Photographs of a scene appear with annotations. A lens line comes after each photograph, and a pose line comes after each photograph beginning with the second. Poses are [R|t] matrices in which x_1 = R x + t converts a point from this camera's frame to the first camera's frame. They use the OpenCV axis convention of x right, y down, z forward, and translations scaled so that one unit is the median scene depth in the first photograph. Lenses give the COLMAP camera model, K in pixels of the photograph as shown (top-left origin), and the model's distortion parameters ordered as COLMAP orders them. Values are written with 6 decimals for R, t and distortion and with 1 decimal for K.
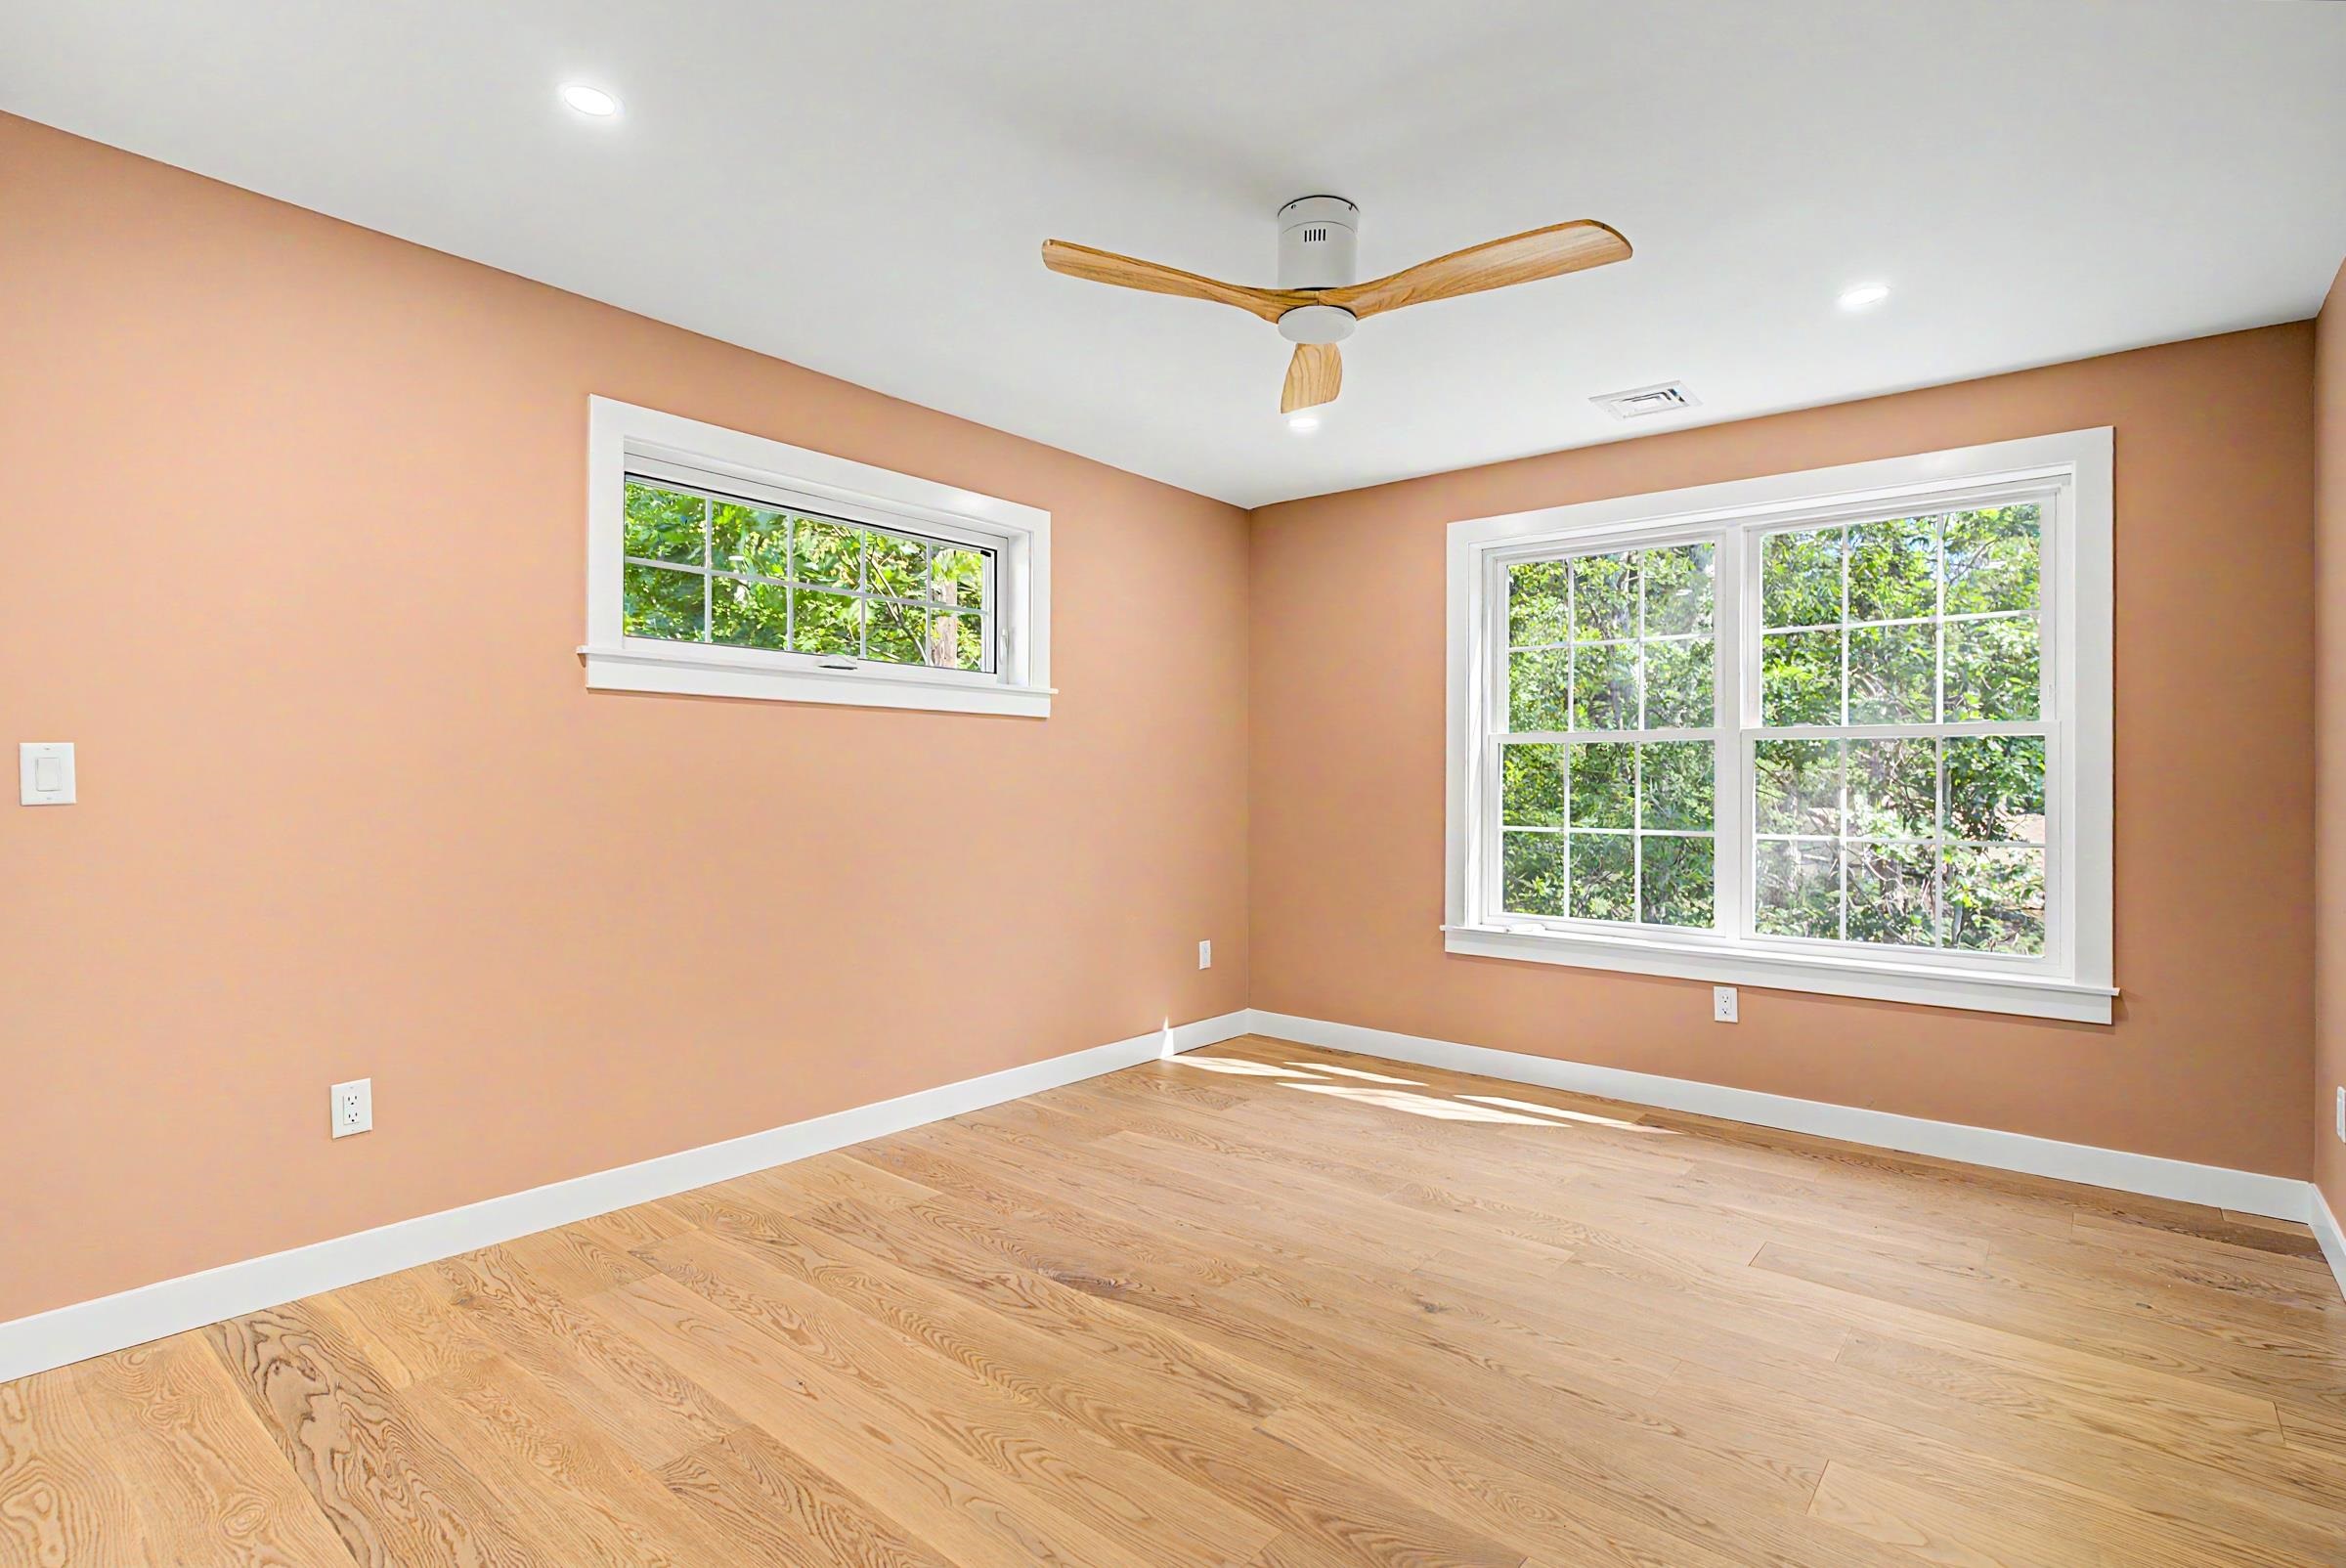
lens RADIAL K [[1119.8, 0, 1171.0], [0, 1119.8, 780.8], [0, 0, 1]] dist [-0.002714, -0.001767]
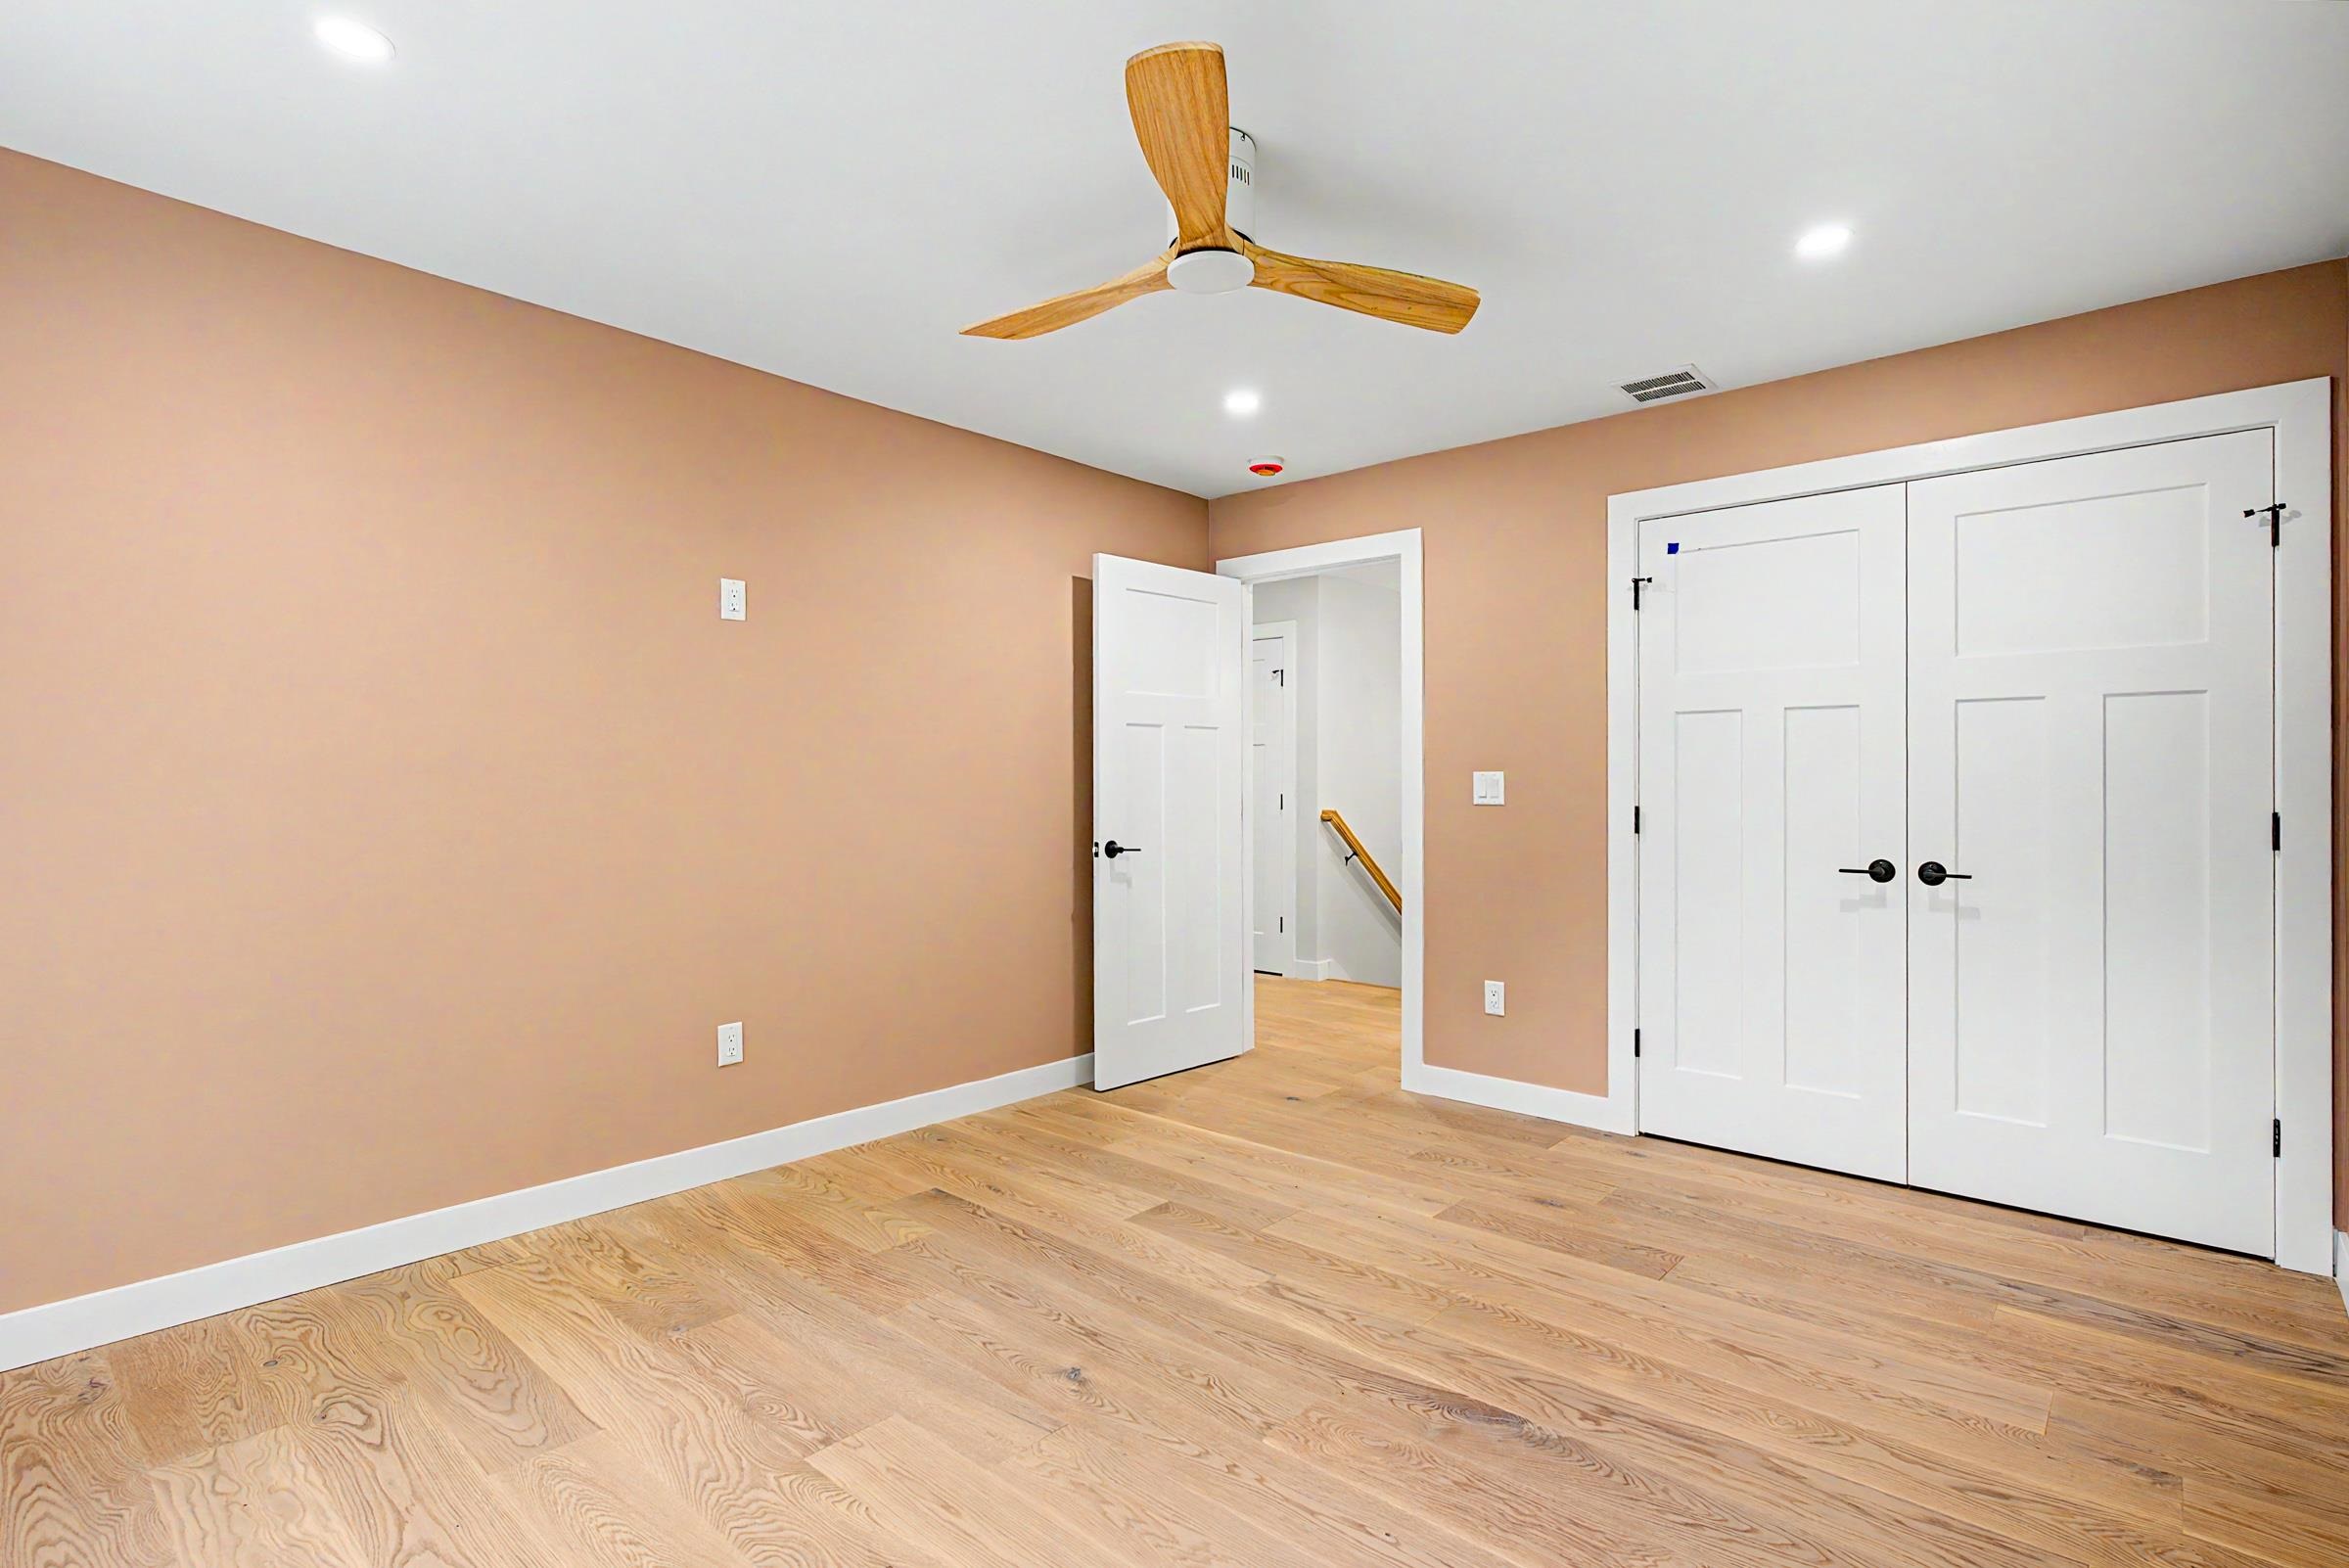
lens RADIAL K [[1121.2, 0, 1177.8], [0, 1121.2, 785.9], [0, 0, 1]] dist [-0.002714, -0.001767]
pose [[-0.999516, -0.009607, 0.029597, 0.130493], [-0.009486, 0.999946, 0.004231, -0.002422], [-0.029636, 0.003949, -0.999553, 1.946258]]
